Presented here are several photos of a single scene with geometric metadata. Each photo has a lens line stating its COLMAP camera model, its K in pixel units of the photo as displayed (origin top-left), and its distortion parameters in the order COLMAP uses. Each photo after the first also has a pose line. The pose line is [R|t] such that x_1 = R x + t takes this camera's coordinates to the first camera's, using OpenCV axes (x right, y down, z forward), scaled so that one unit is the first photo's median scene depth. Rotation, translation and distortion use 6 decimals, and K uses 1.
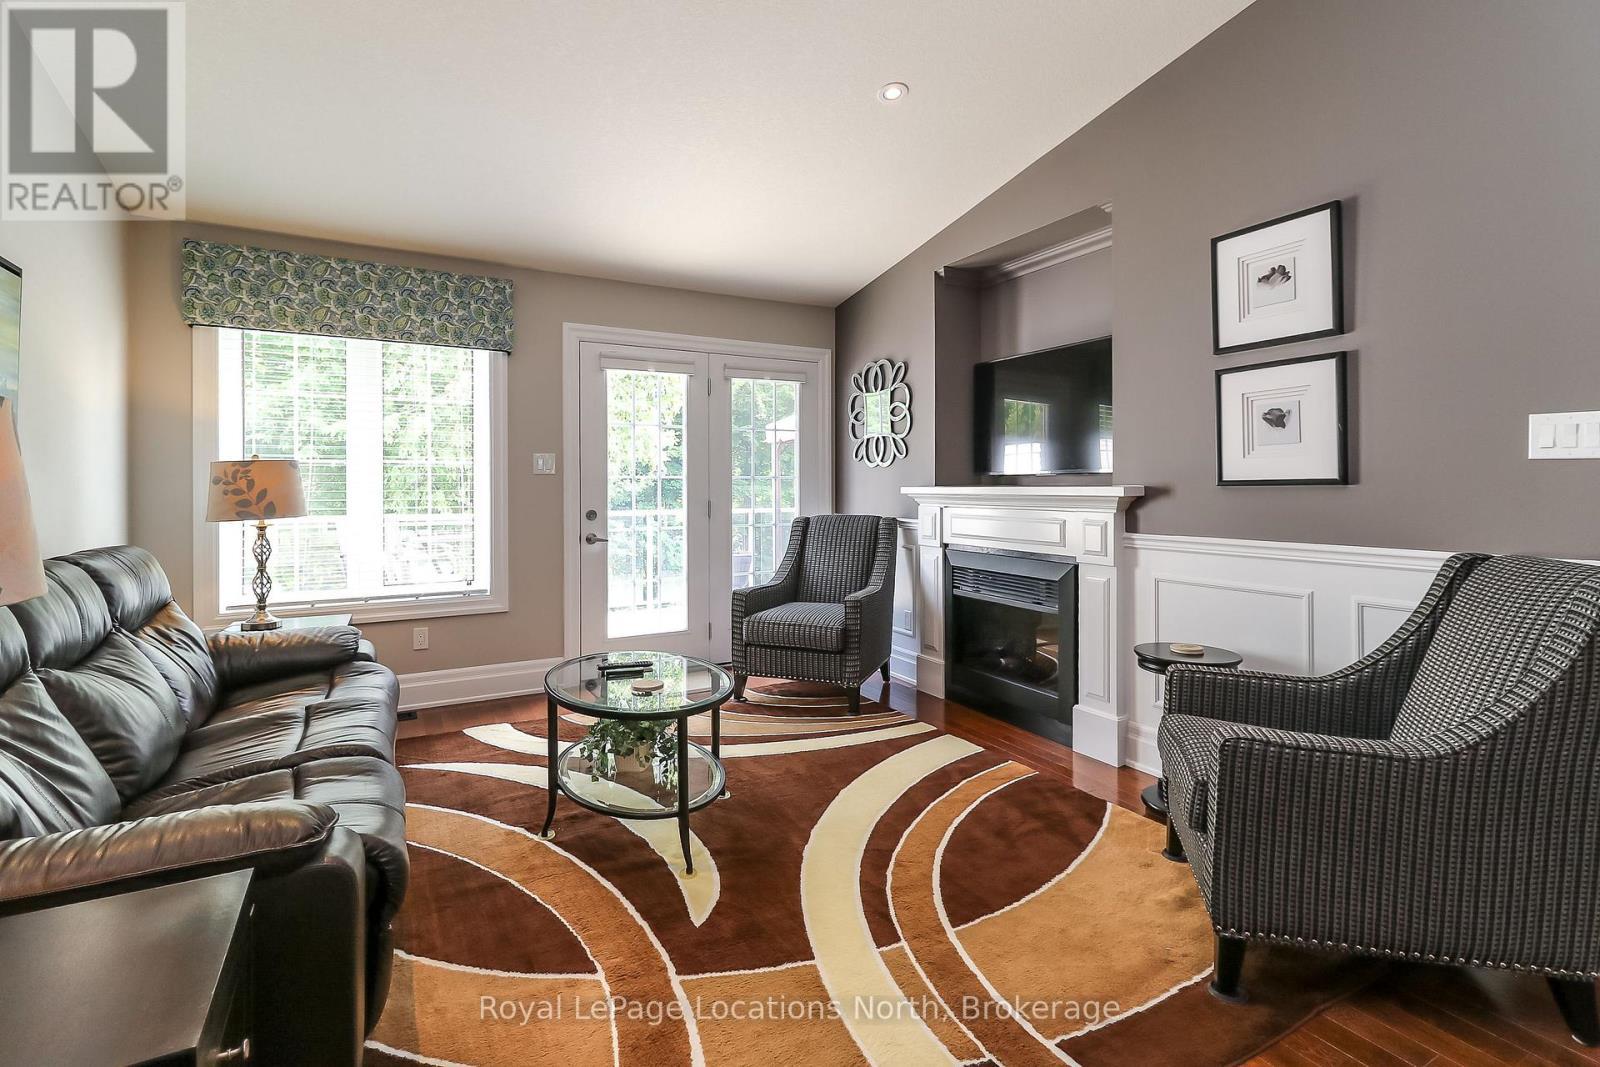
lens RADIAL K [[758.9, 0, 824.1], [0, 758.9, 482.5], [0, 0, 1]] dist [0.013799, -0.005263]
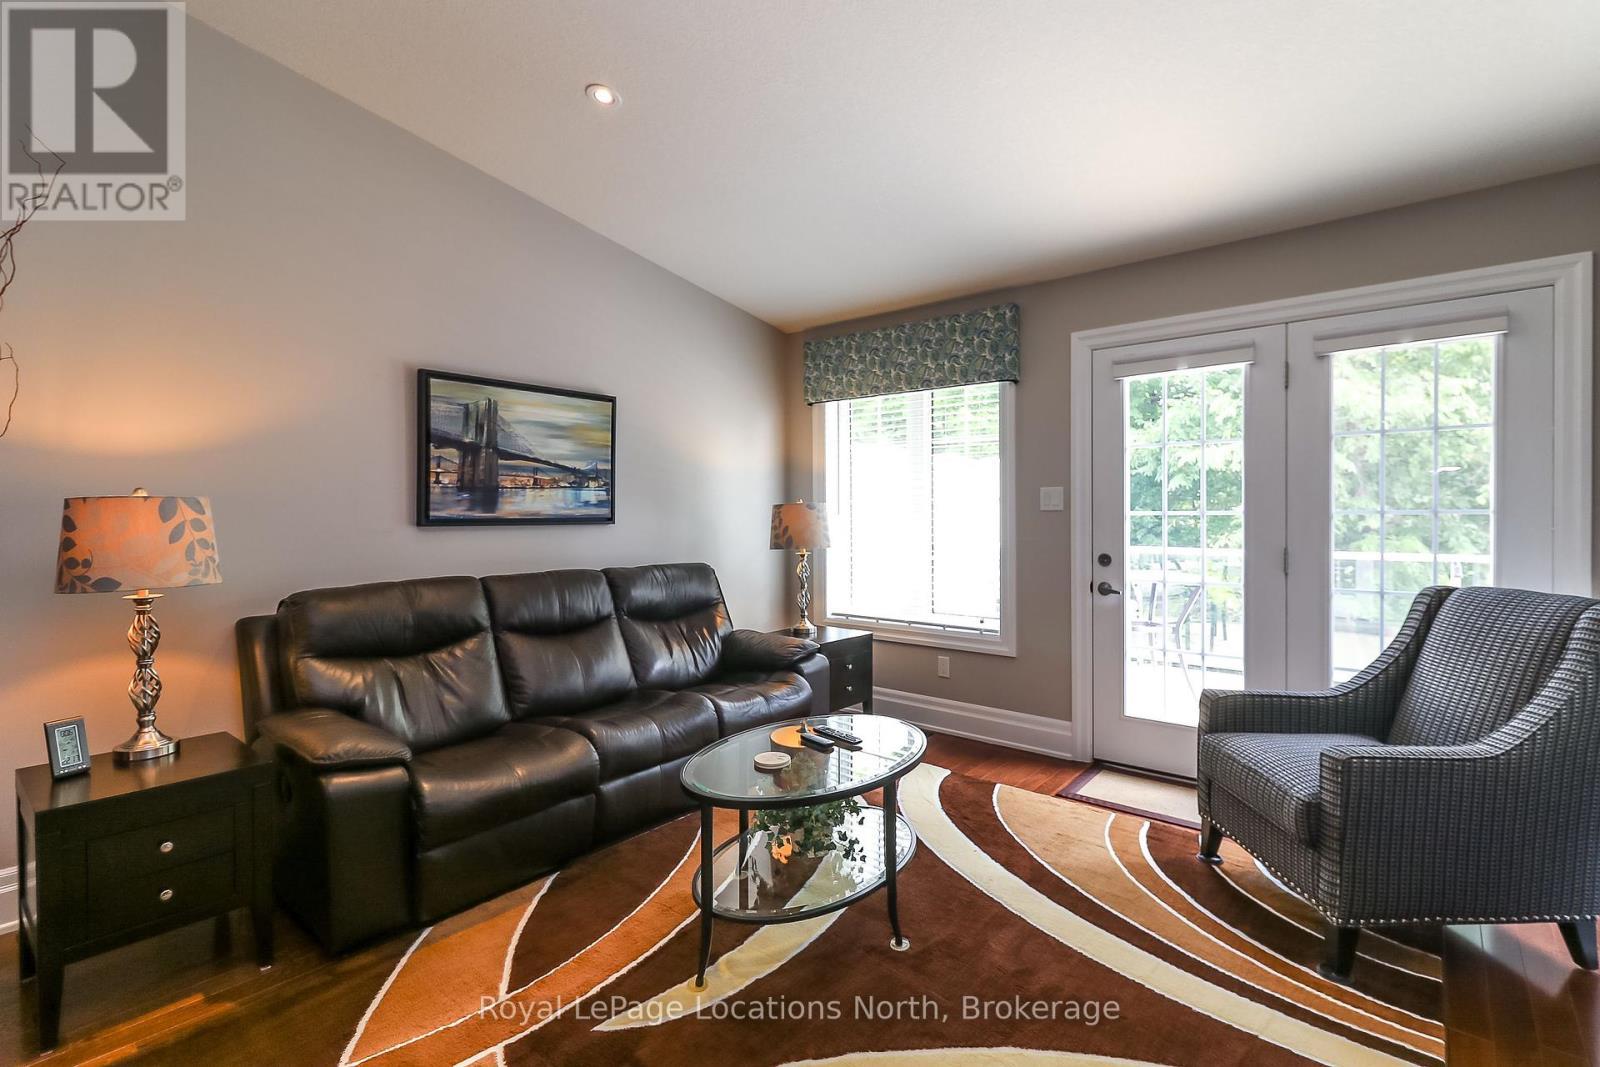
lens RADIAL K [[739.9, 0, 814.0], [0, 739.9, 520.4], [0, 0, 1]] dist [0.004756, -0.006003]
pose [[0.350500, 0.009588, -0.936513, 0.421948], [0.007153, 0.999891, 0.012914, -0.015390], [0.936535, -0.011225, 0.350394, 0.541732]]
